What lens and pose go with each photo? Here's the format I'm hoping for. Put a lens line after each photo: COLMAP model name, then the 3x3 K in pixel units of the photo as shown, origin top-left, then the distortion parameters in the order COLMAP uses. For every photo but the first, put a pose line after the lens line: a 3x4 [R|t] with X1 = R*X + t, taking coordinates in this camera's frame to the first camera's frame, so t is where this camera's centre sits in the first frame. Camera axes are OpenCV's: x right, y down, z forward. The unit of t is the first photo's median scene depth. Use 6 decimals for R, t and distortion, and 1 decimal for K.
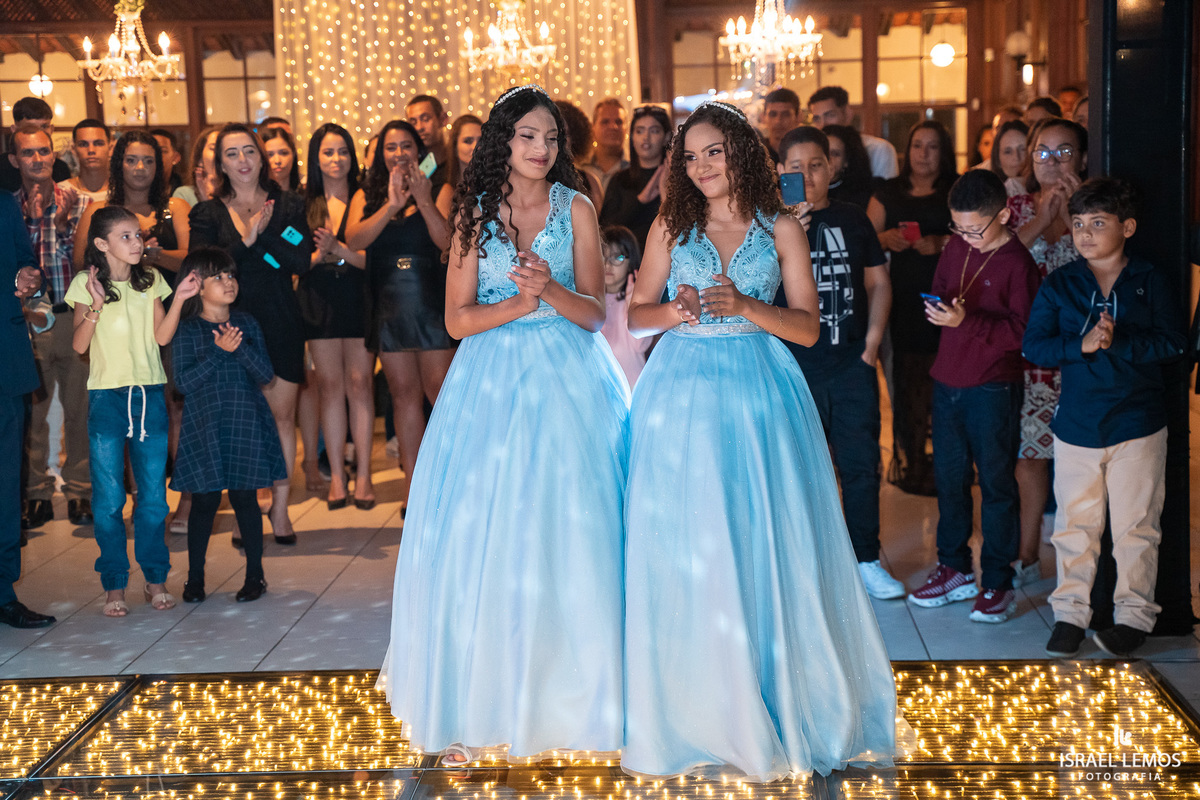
lens RADIAL K [[1964.0, 0, 600.0], [0, 1964.0, 400.0], [0, 0, 1]] dist [0.169885, 0.173173]
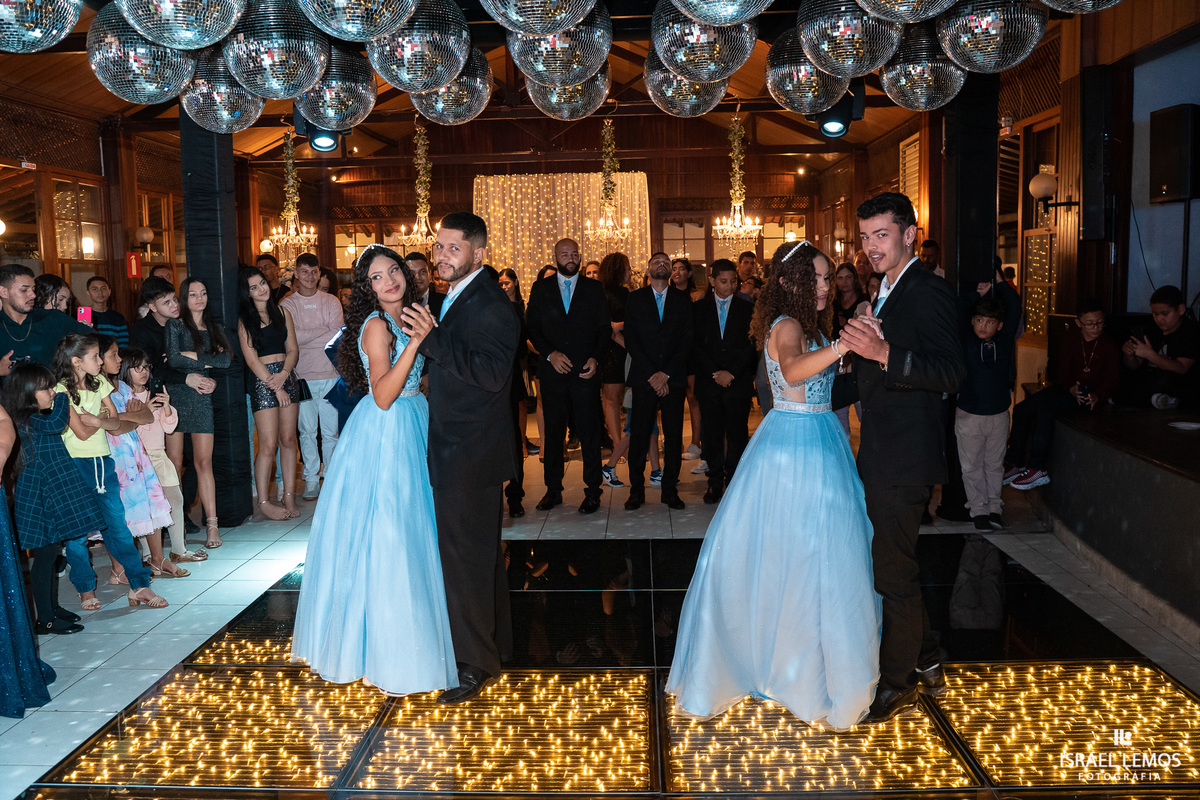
lens RADIAL K [[972.0, 0, 599.7], [0, 972.0, 398.7], [0, 0, 1]] dist [-0.116679, 0.086103]
pose [[0.999878, 0.008443, 0.013148, -0.136096], [-0.008384, 0.999955, -0.004537, -0.001233], [-0.013185, 0.004426, 0.999903, 0.021298]]
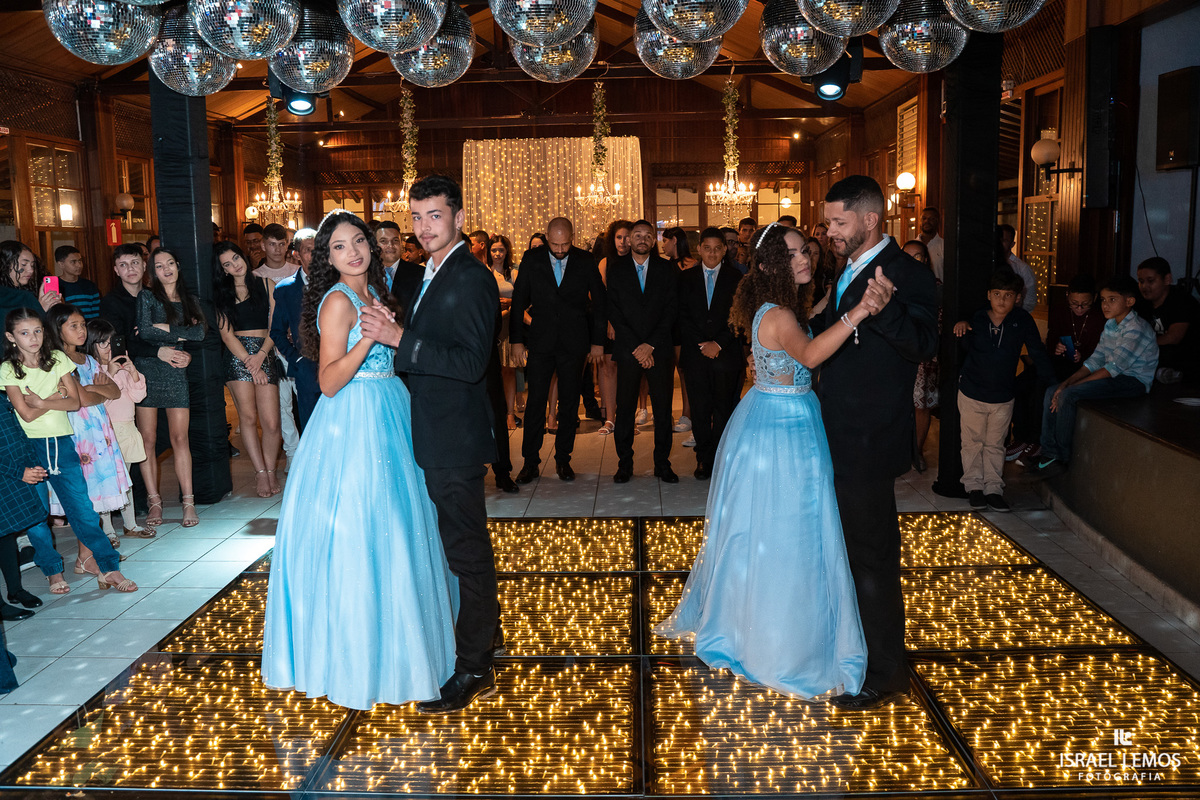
lens RADIAL K [[972.5, 0, 600.0], [0, 972.5, 400.0], [0, 0, 1]] dist [-0.118639, 0.091319]
pose [[0.999781, 0.007298, 0.019617, -0.128365], [-0.007921, 0.999461, 0.031853, -0.009285], [-0.019374, -0.032002, 0.999300, 0.053669]]
